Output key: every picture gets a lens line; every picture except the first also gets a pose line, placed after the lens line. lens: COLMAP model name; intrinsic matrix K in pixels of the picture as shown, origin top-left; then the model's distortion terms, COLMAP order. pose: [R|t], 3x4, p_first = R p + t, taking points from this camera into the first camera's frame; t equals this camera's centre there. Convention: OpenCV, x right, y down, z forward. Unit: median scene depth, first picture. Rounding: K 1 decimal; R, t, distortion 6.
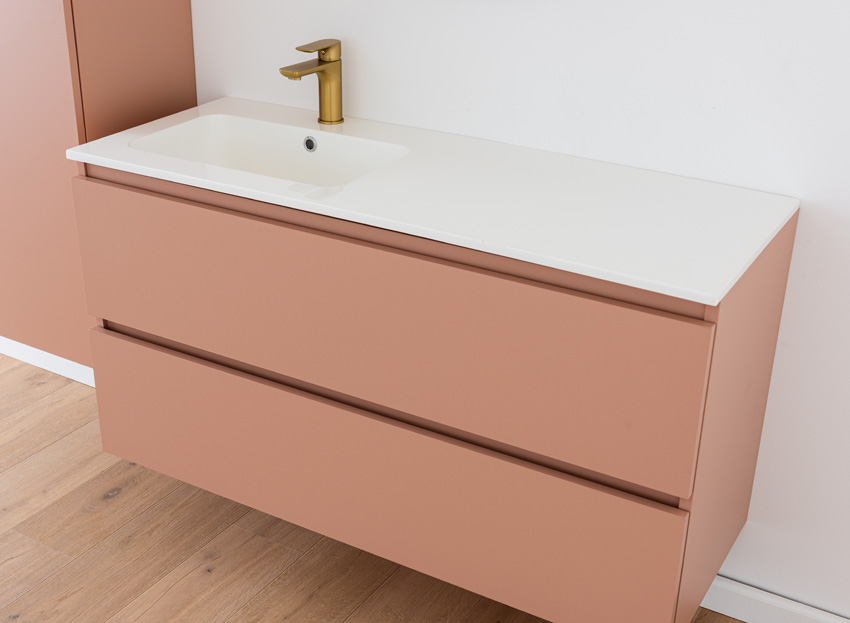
lens RADIAL K [[1132.5, 0, 425.0], [0, 1132.5, 311.5], [0, 0, 1]] dist [-0.016785, -0.012900]
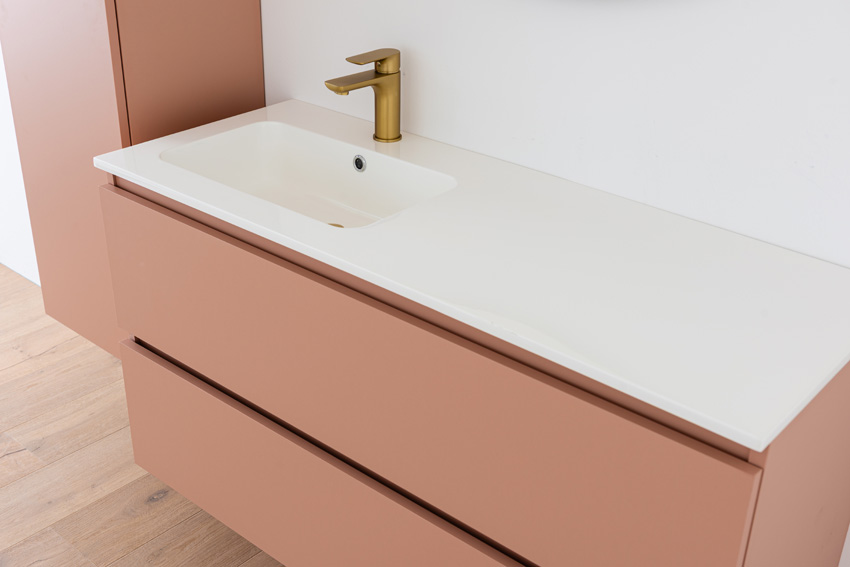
lens RADIAL K [[1034.2, 0, 425.0], [0, 1034.2, 283.5], [0, 0, 1]] dist [0.003736, 0.013121]
pose [[0.983045, 0.085422, -0.162254, 0.087566], [-0.080111, 0.996022, 0.039011, -0.082575], [0.164941, -0.025351, 0.985978, 0.172520]]
